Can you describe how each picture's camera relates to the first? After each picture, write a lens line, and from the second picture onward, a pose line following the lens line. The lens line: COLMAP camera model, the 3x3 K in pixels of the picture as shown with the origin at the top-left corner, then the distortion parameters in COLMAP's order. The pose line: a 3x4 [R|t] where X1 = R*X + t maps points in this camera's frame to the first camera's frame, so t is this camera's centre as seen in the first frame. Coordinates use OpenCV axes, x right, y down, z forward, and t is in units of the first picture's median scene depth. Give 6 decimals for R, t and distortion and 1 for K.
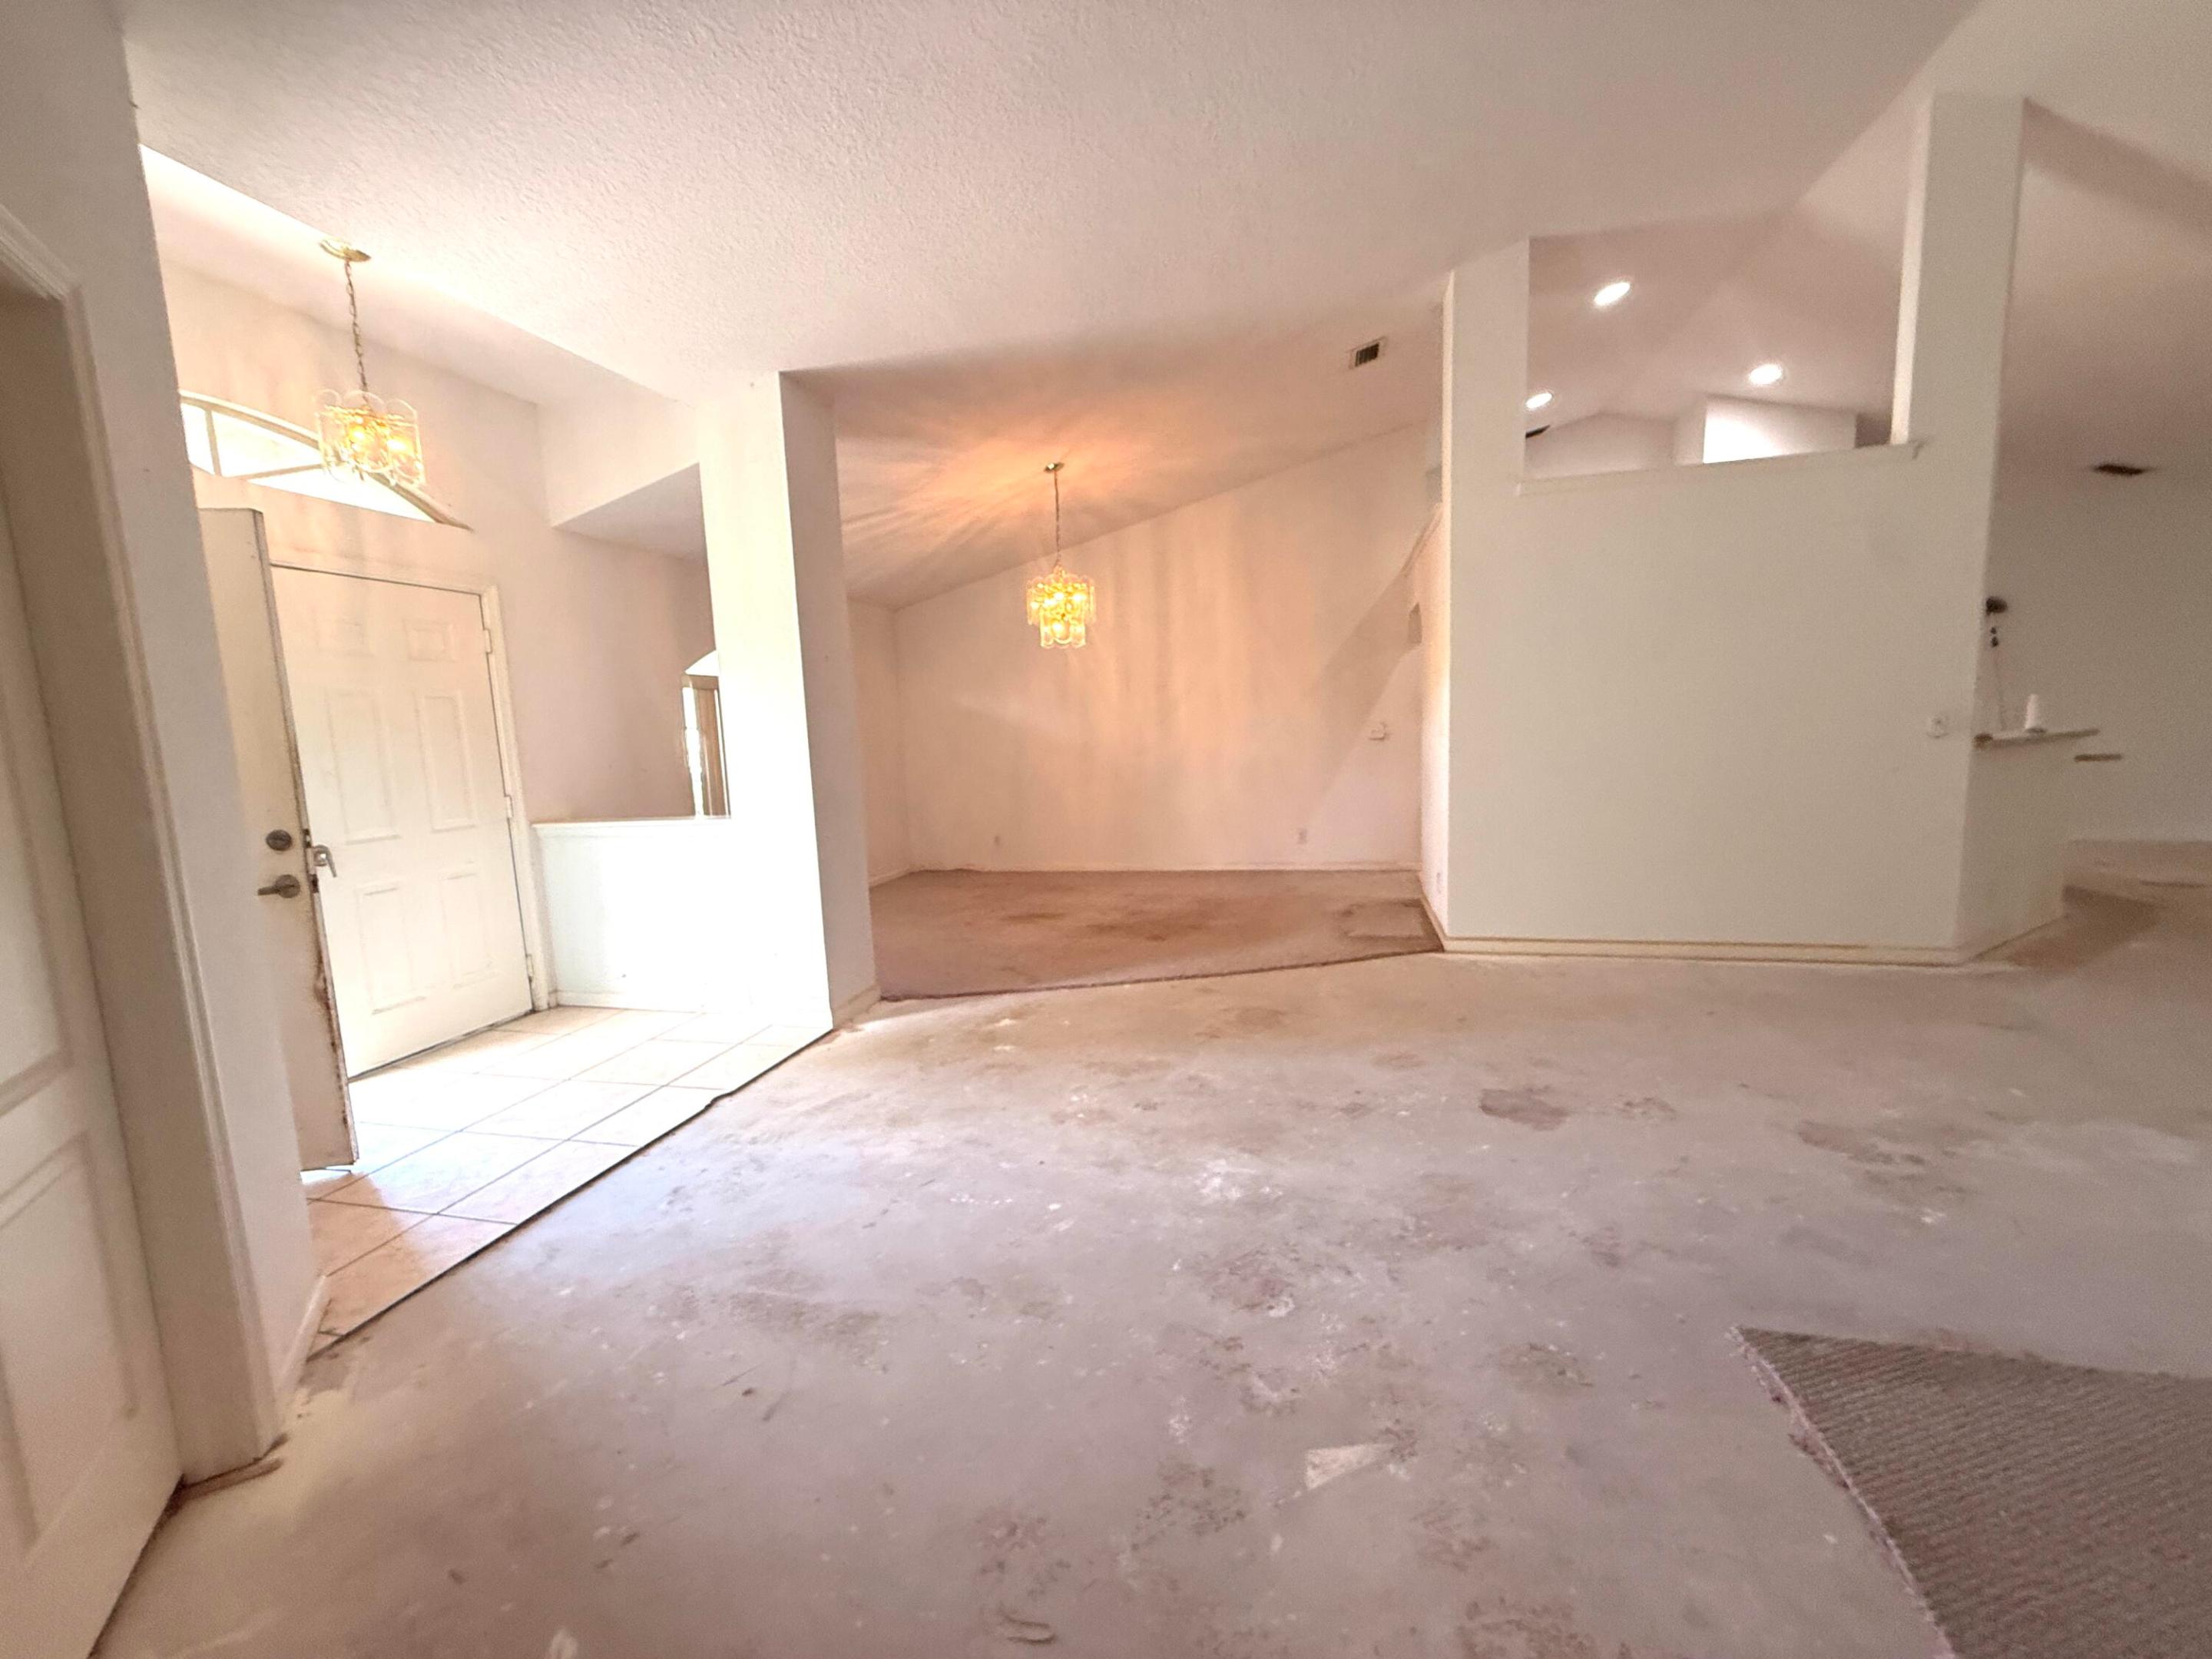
lens RADIAL K [[879.5, 0, 1100.3], [0, 879.5, 819.8], [0, 0, 1]] dist [0.000763, -0.000444]
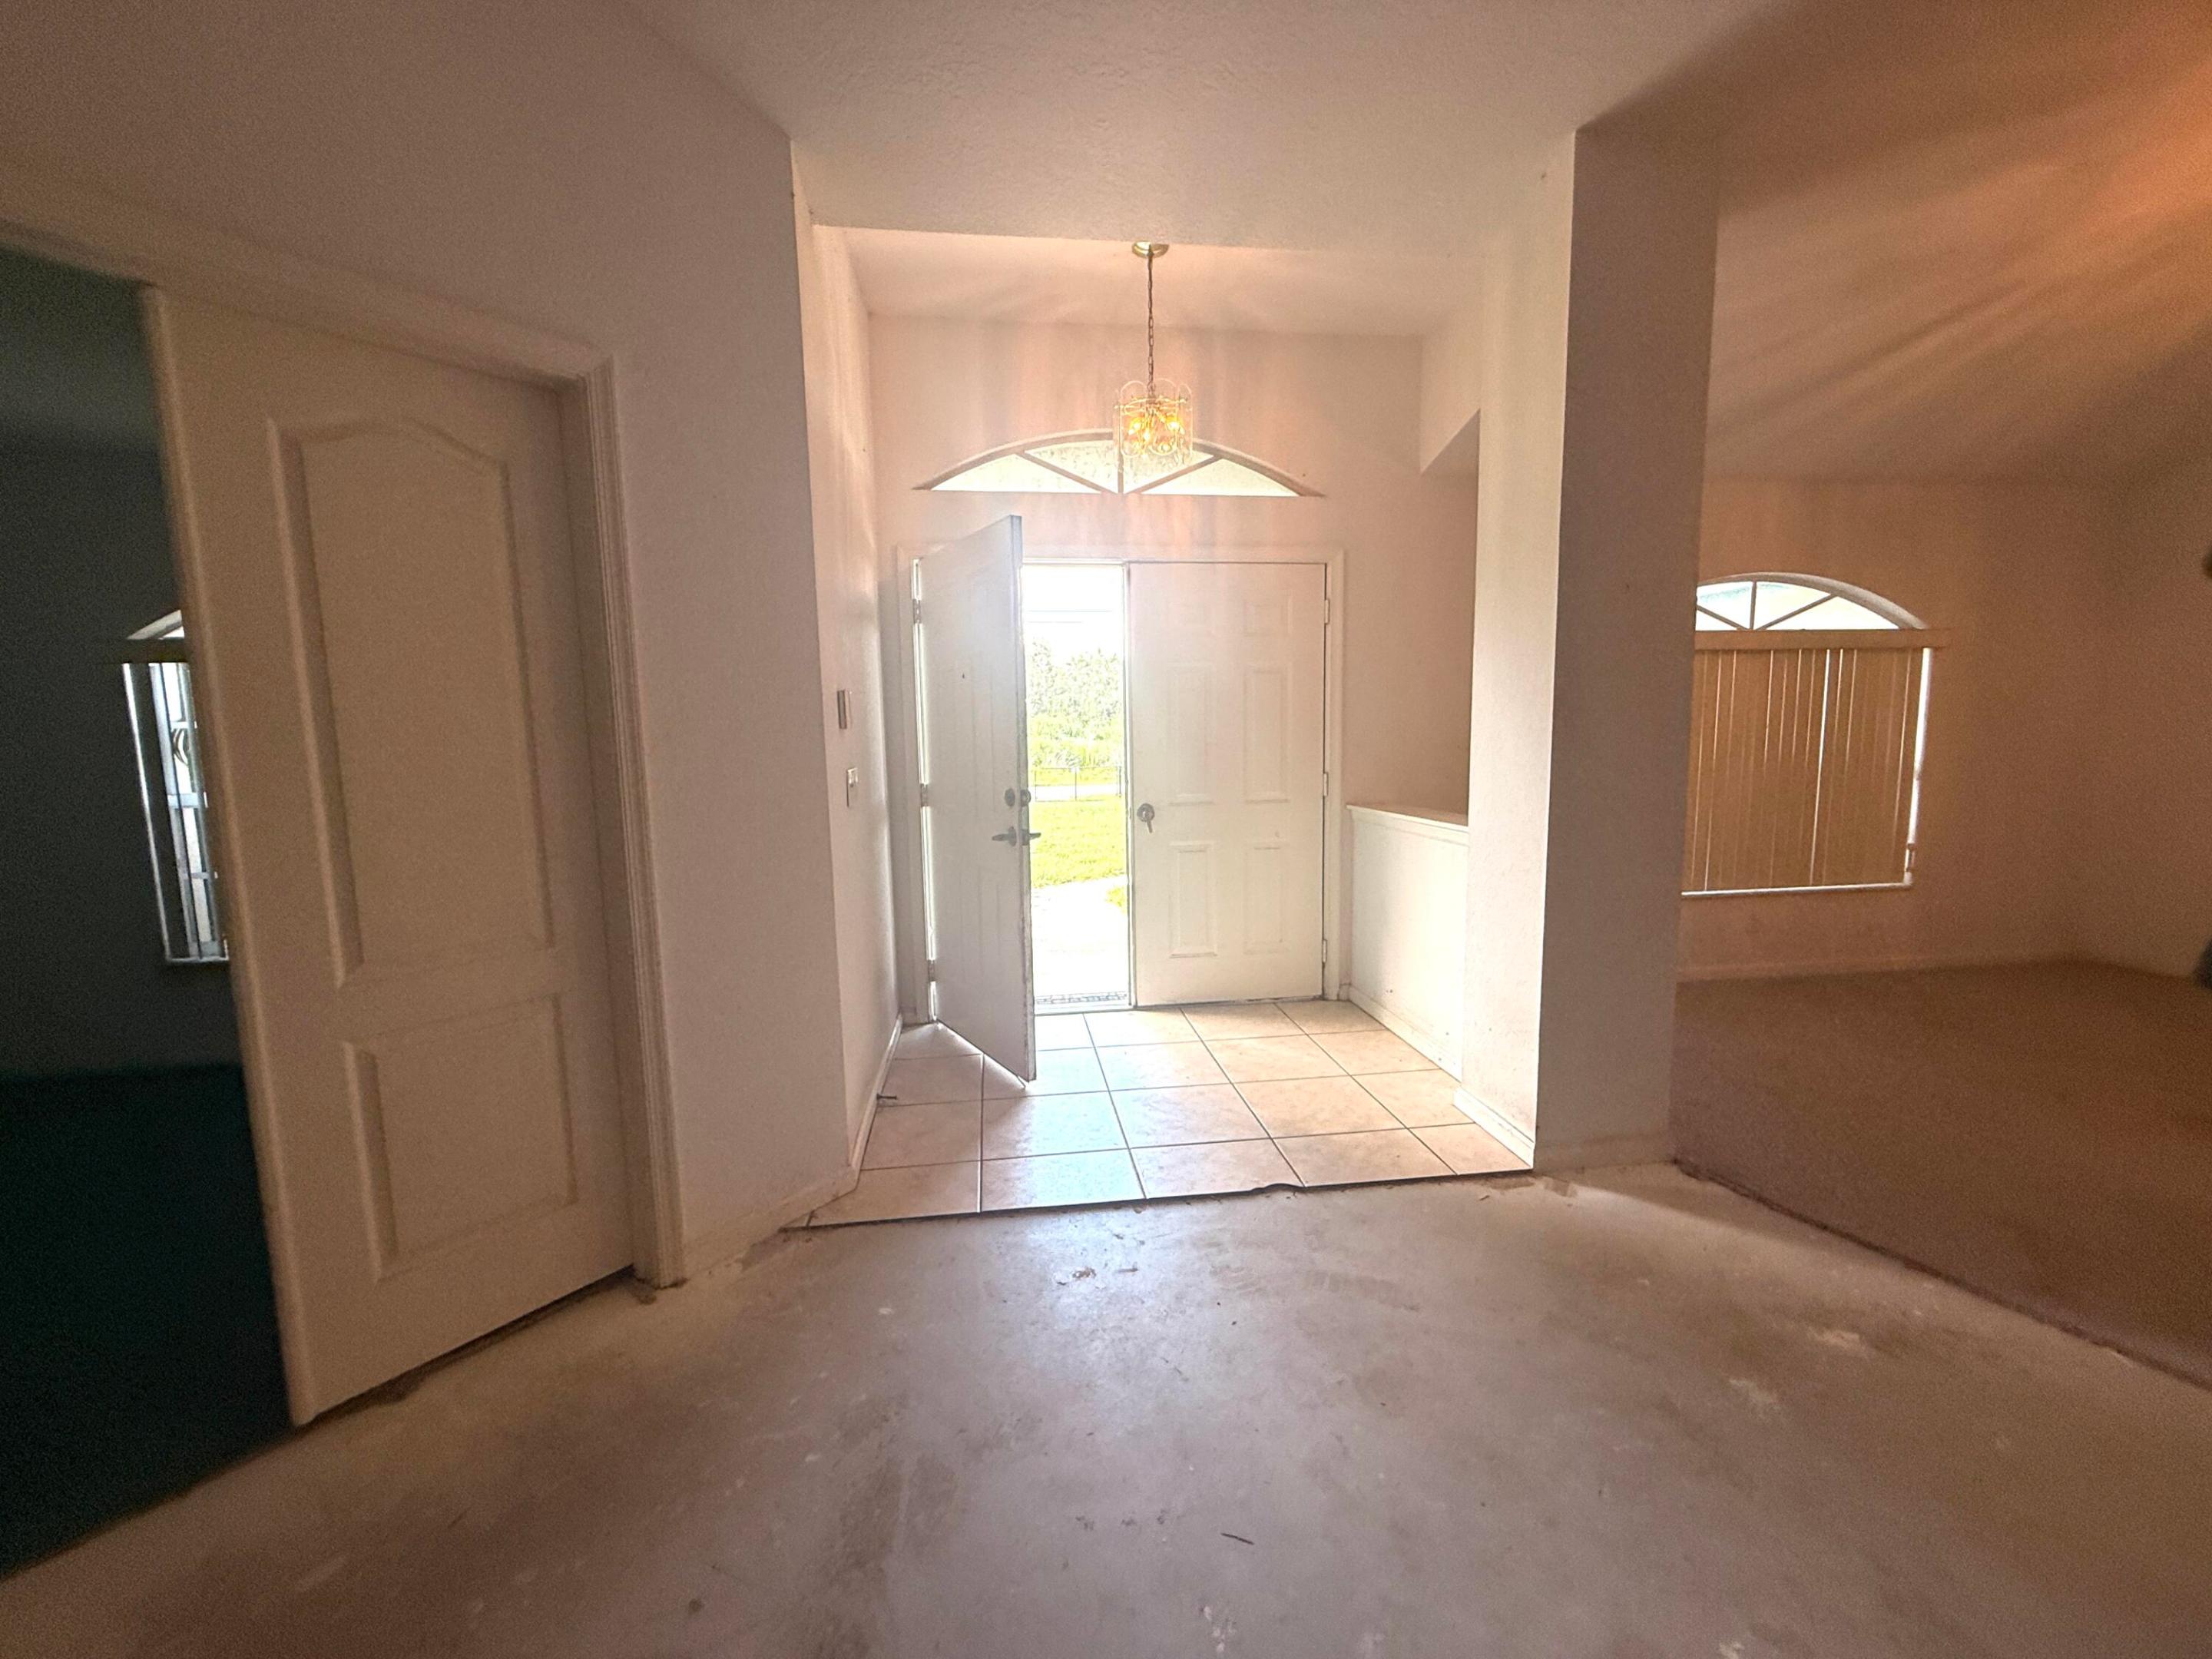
lens RADIAL K [[879.5, 0, 1098.2], [0, 879.5, 826.0], [0, 0, 1]] dist [0.000763, -0.000444]
pose [[0.362109, 0.130420, -0.922967, 0.137919], [-0.096472, 0.990090, 0.102056, -0.045681], [0.927130, 0.052085, 0.371102, 0.433960]]
